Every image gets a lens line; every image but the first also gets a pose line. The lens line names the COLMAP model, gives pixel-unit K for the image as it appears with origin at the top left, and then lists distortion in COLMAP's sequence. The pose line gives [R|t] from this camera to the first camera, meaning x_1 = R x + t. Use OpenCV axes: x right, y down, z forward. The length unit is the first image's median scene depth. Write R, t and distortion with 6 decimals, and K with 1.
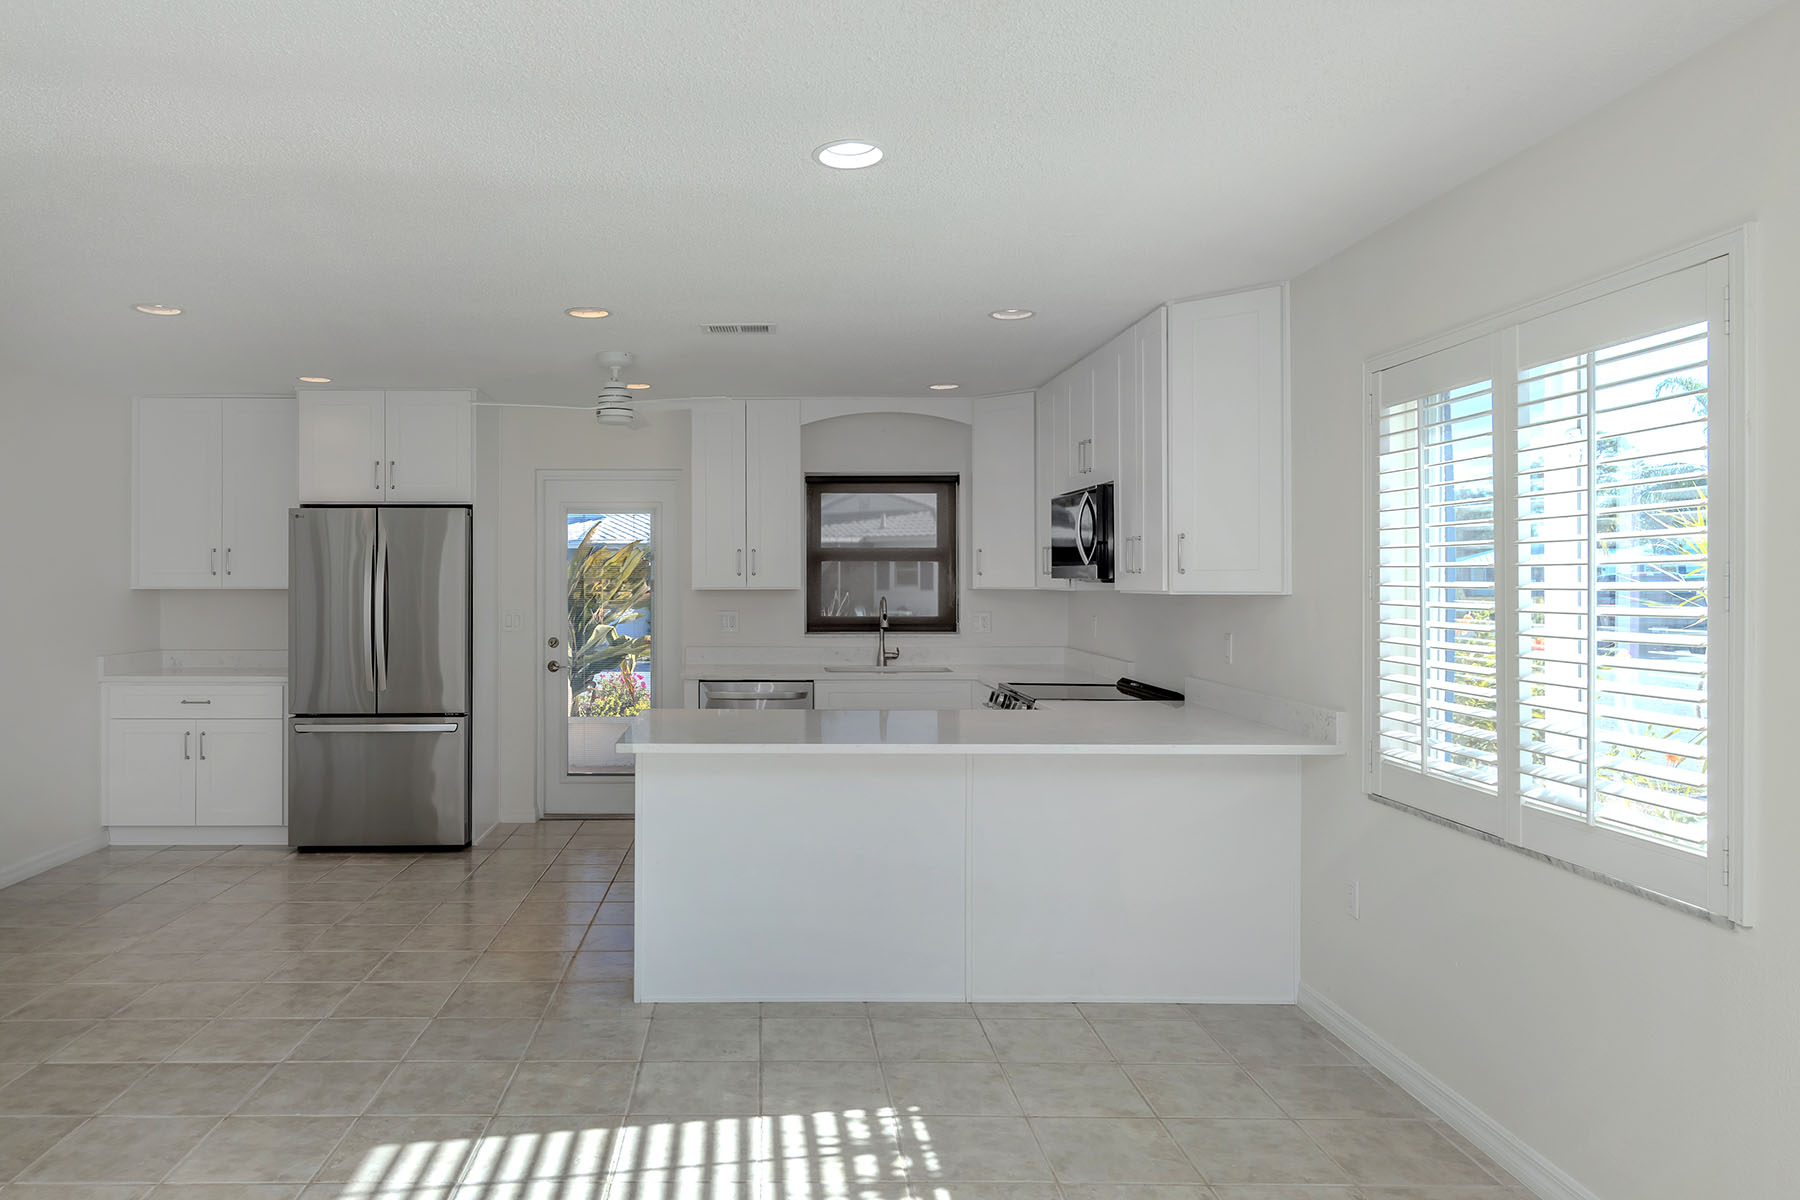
lens RADIAL K [[1177.8, 0, 827.0], [0, 1177.8, 573.5], [0, 0, 1]] dist [0.007625, 0.001688]
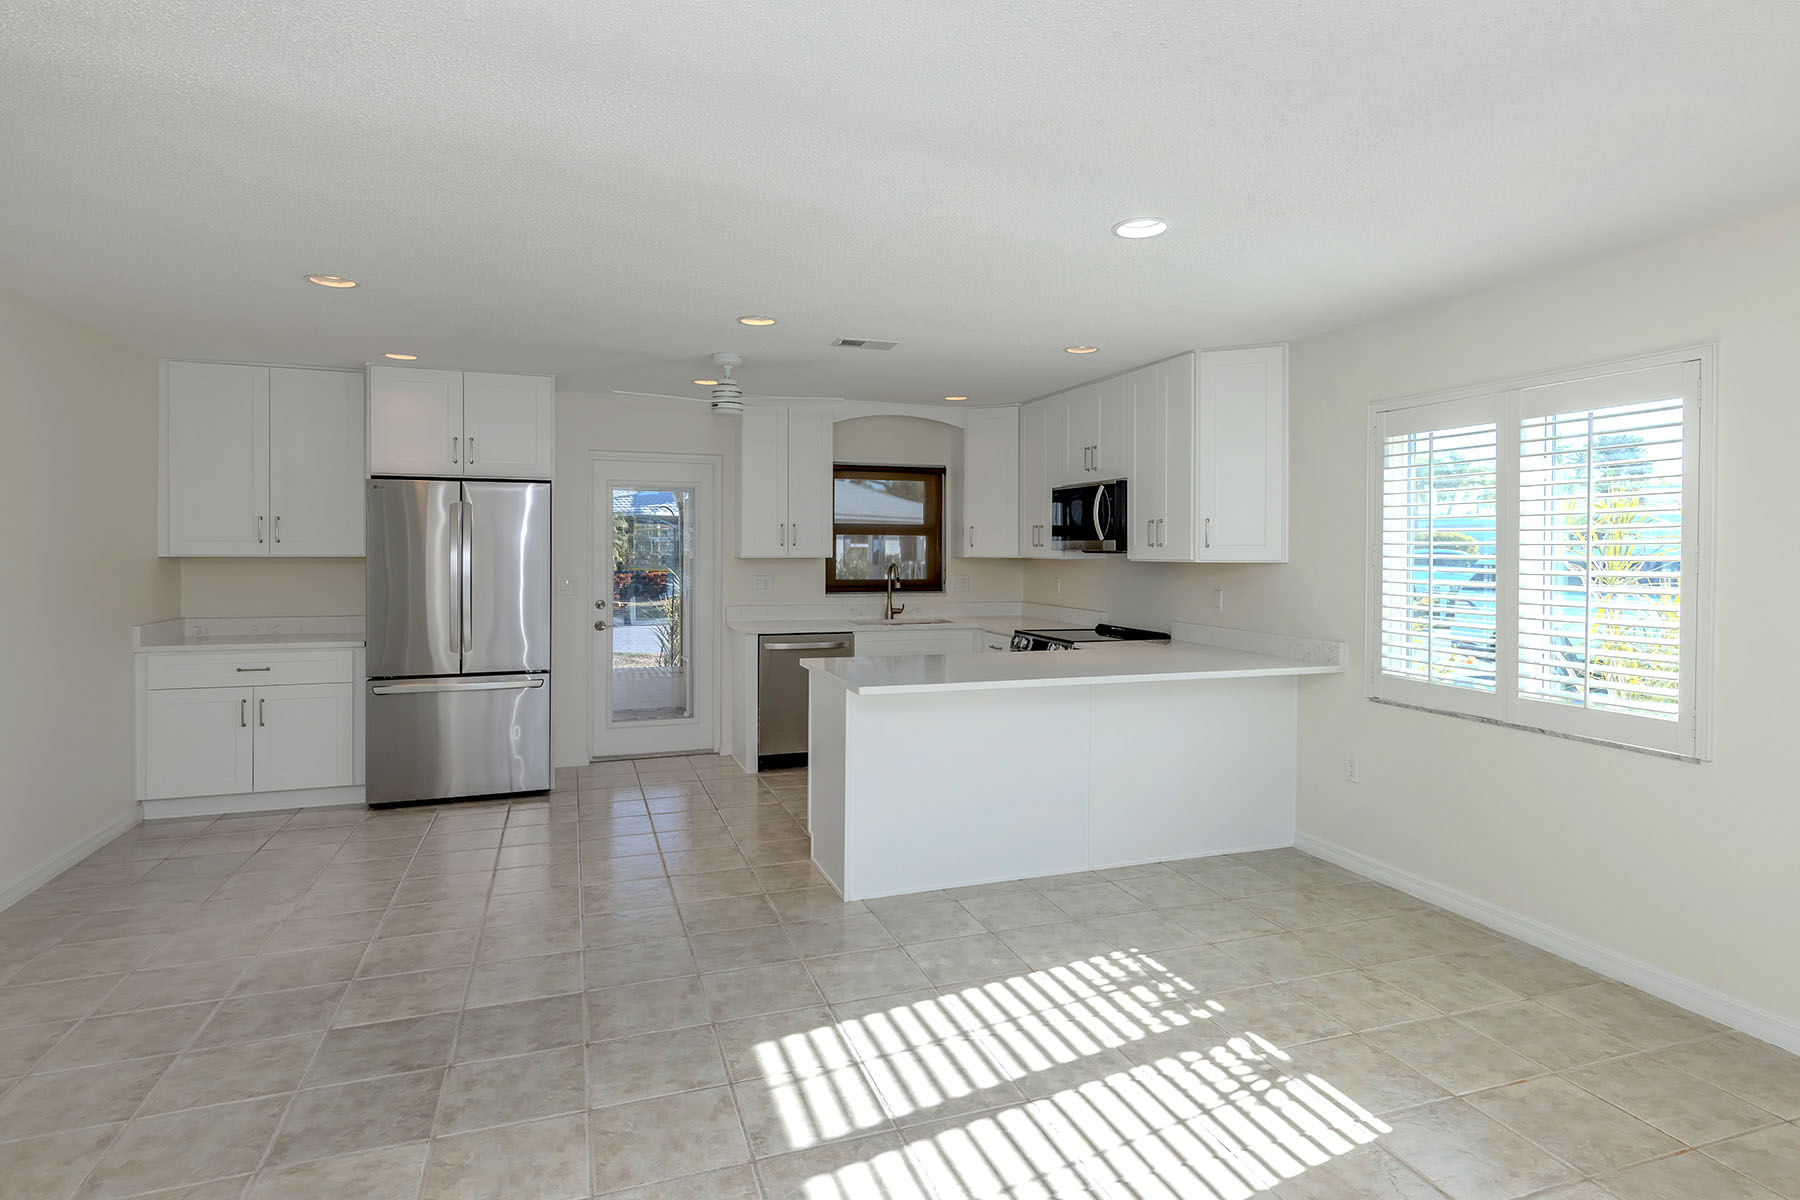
lens RADIAL K [[948.5, 0, 973.9], [0, 948.5, 555.5], [0, 0, 1]] dist [0.004912, 0.002918]
pose [[0.939302, 0.002150, 0.343084, -0.331596], [-0.006468, 0.999914, 0.011444, -0.001548], [-0.343030, -0.012968, 0.939235, 0.044187]]
